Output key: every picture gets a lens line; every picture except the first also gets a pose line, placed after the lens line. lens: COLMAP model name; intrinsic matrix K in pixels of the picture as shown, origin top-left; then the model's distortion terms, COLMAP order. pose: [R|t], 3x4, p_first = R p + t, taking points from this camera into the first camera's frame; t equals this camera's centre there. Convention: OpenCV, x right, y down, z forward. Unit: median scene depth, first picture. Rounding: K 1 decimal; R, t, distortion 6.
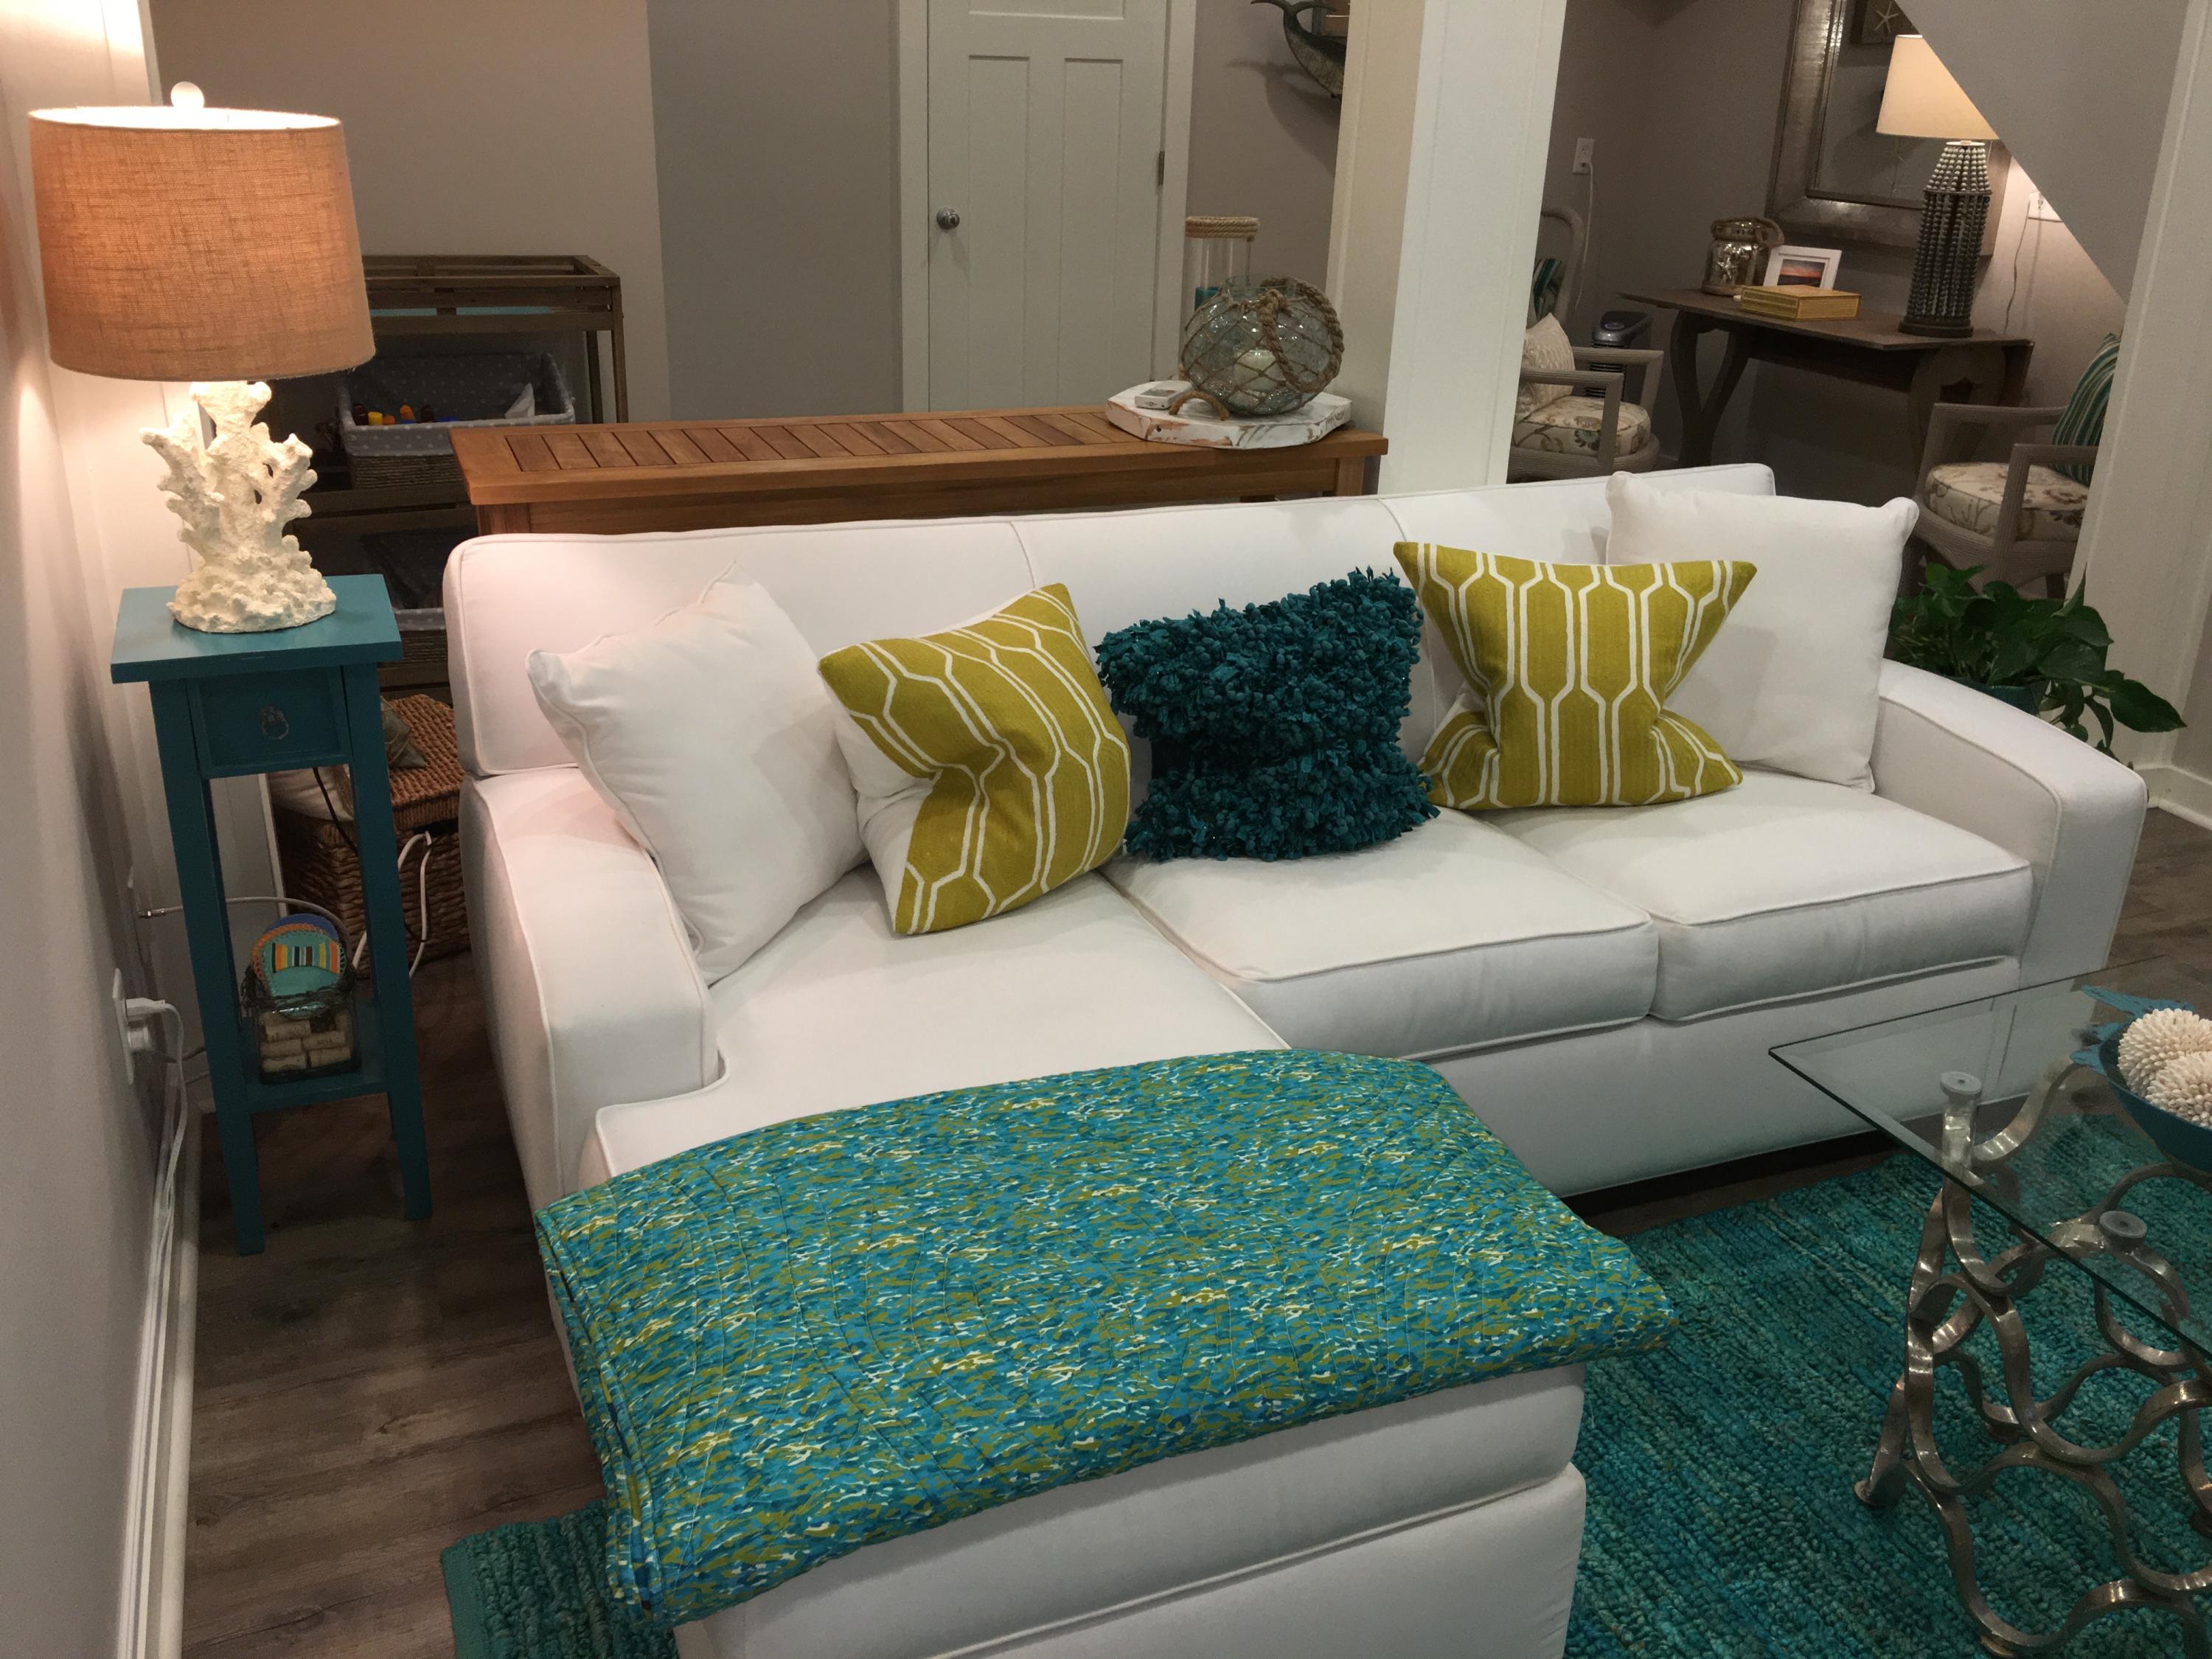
lens RADIAL K [[1895.1, 0, 1104.8], [0, 1895.1, 825.0], [0, 0, 1]] dist [0.052072, -0.000198]
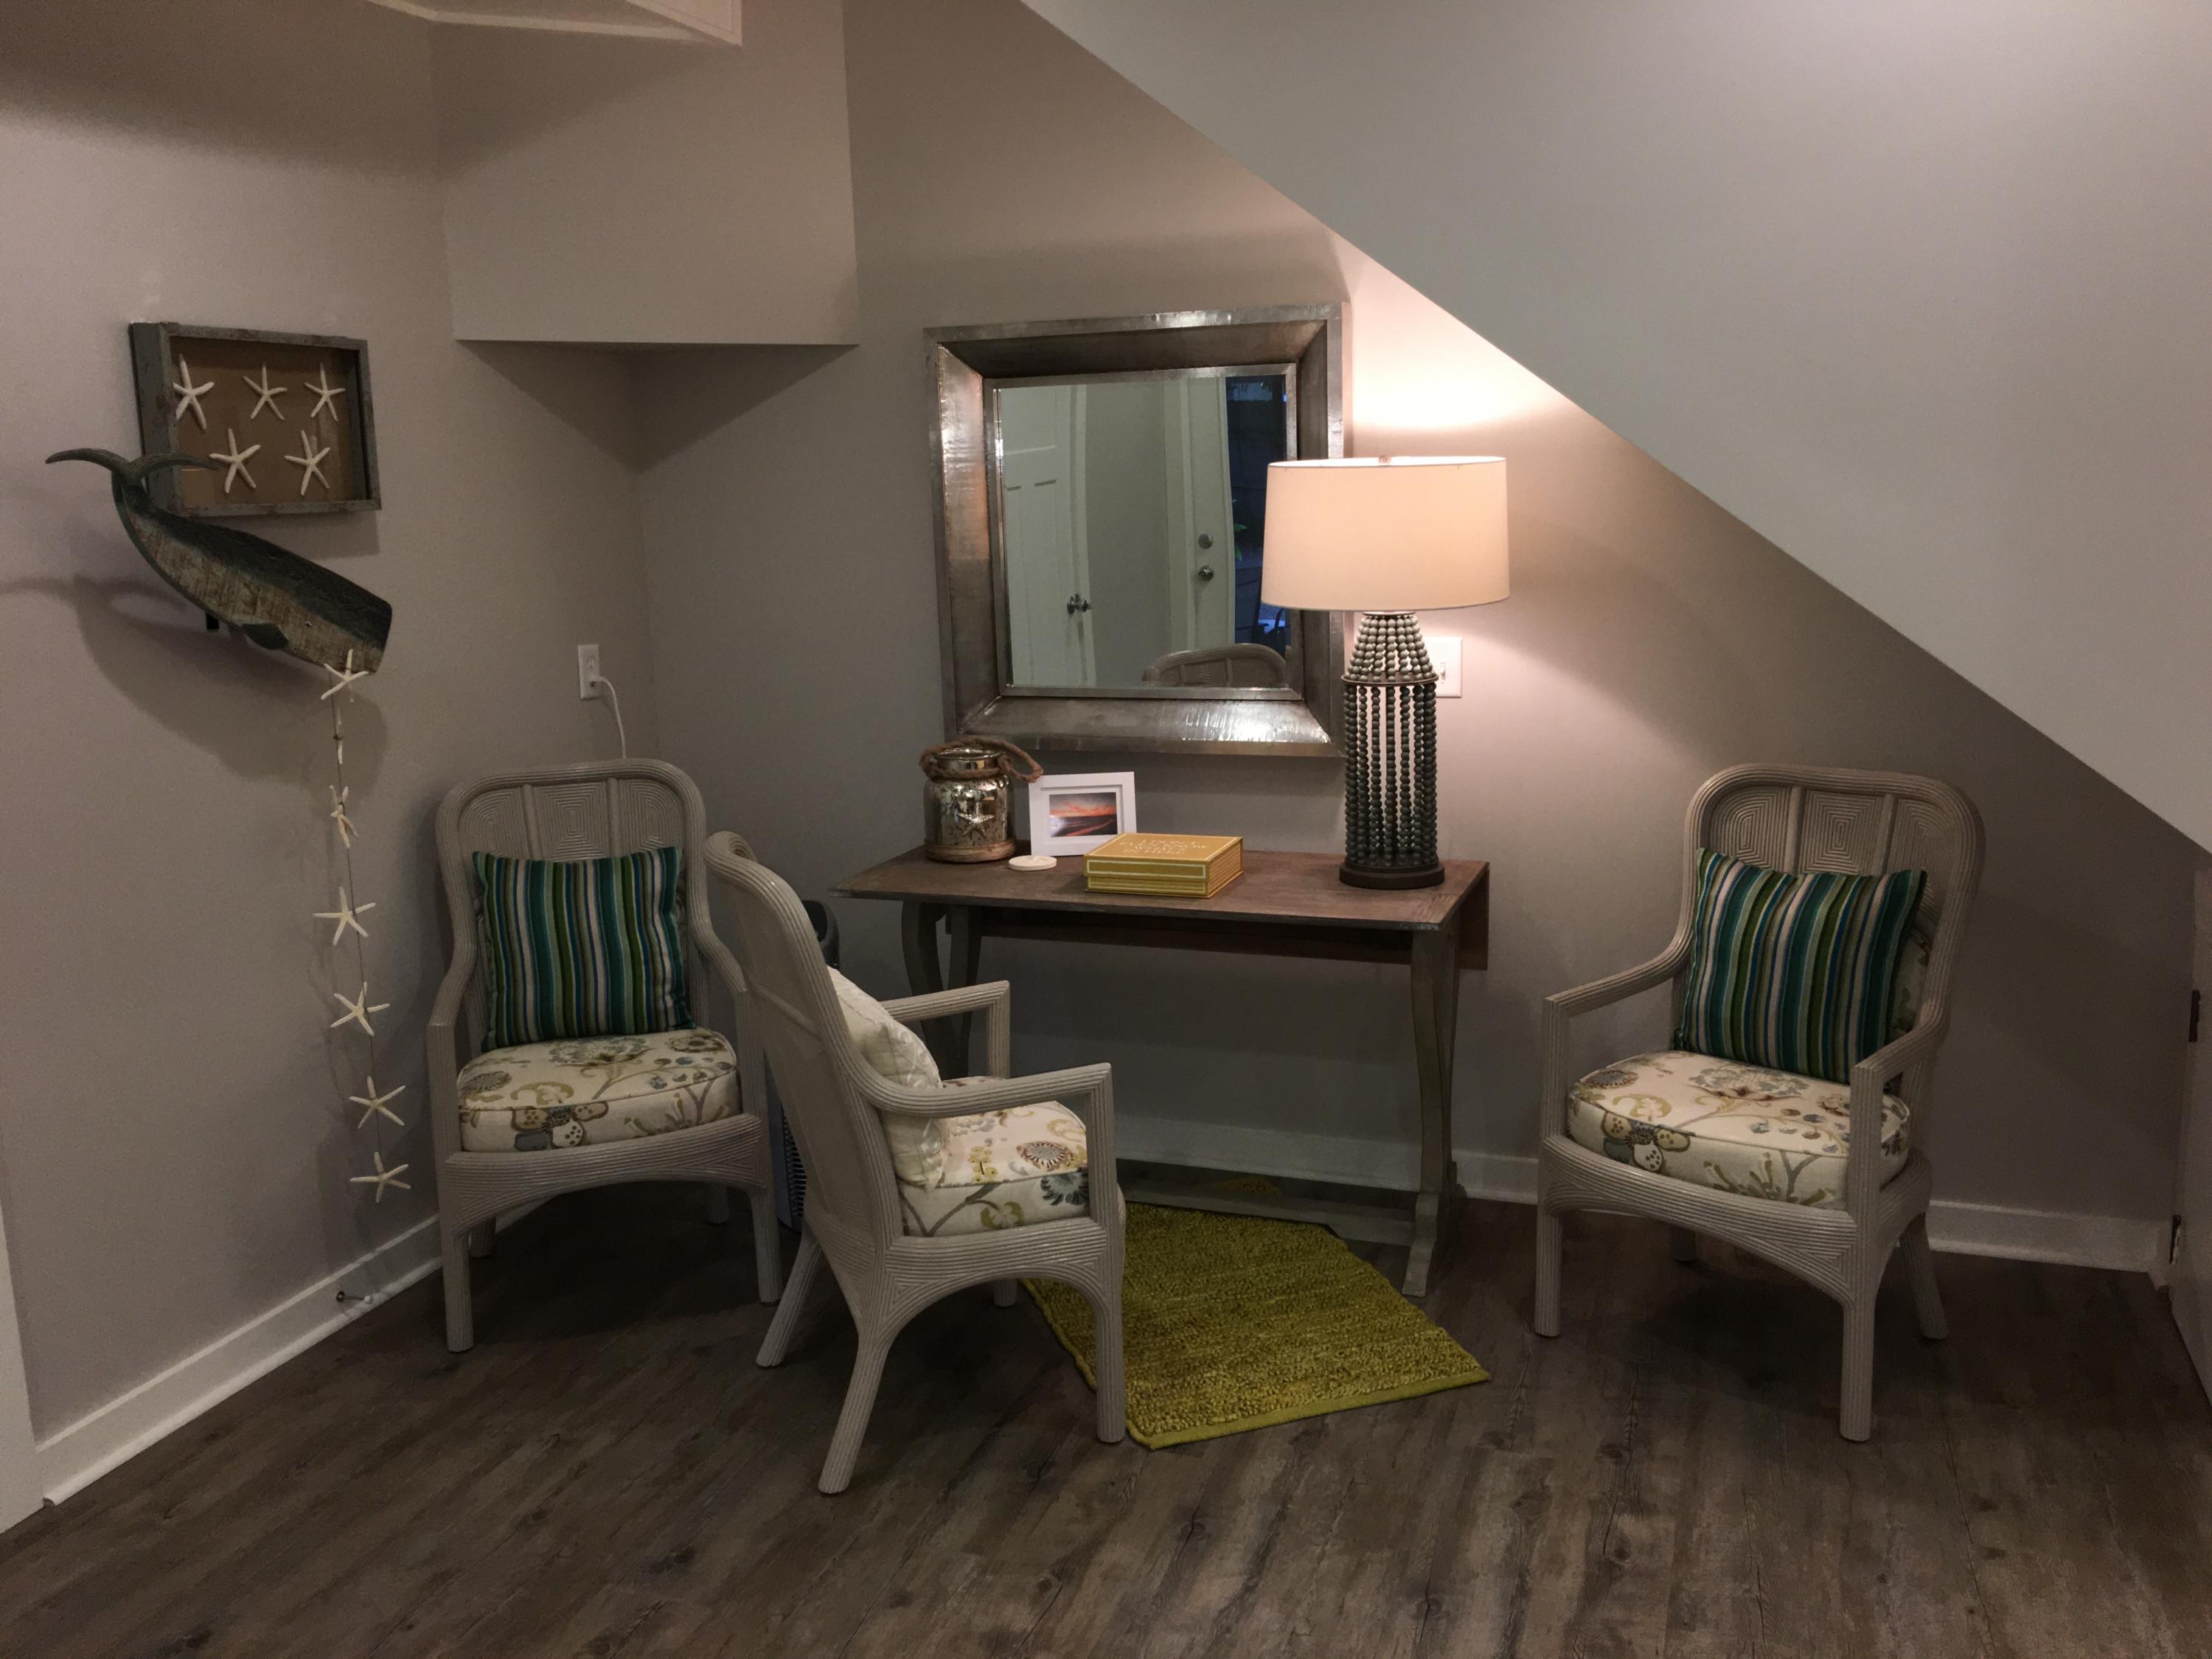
lens RADIAL K [[1895.1, 0, 1104.1], [0, 1895.1, 834.4], [0, 0, 1]] dist [0.052072, -0.000198]
pose [[0.676891, -0.188607, 0.711510, -0.090471], [0.323520, 0.944478, -0.057417, -0.239592], [-0.661176, 0.269053, 0.700326, 0.541928]]
